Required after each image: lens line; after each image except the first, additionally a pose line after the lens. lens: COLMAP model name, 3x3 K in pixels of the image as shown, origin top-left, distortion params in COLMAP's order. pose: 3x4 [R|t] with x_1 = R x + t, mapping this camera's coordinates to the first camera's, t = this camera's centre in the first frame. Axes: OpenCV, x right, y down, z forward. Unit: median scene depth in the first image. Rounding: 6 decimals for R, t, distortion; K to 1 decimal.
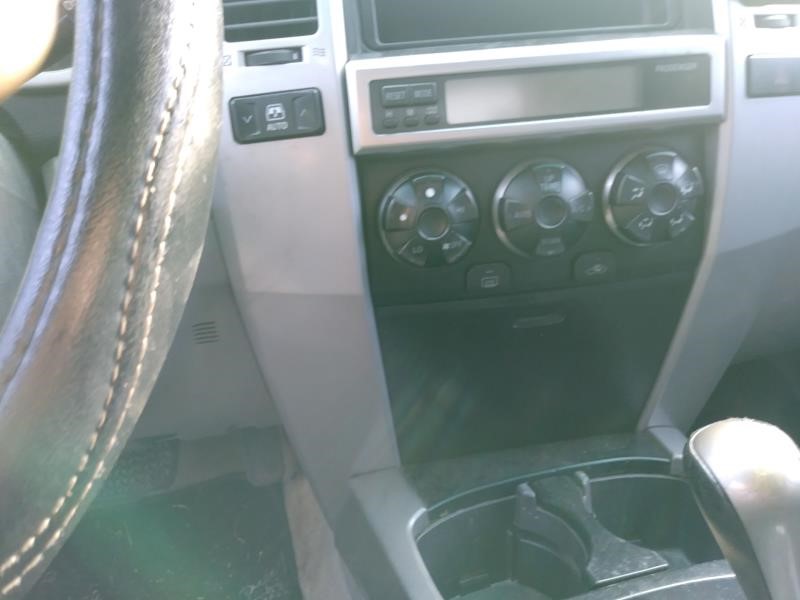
lens RADIAL K [[591.9, 0, 400.0], [0, 591.9, 300.0], [0, 0, 1]] dist [0.001653, -0.059179]
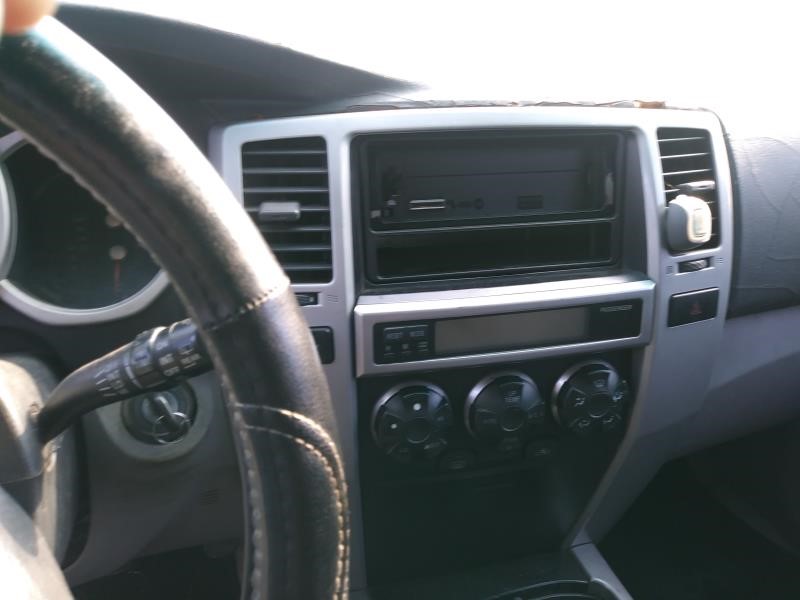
lens RADIAL K [[591.9, 0, 400.0], [0, 591.9, 300.0], [0, 0, 1]] dist [0.001653, -0.059179]
pose [[0.989091, 0.037947, 0.142334, -0.157365], [-0.041487, 0.998897, 0.021985, -0.409920], [-0.141343, -0.027650, 0.989575, -0.171487]]
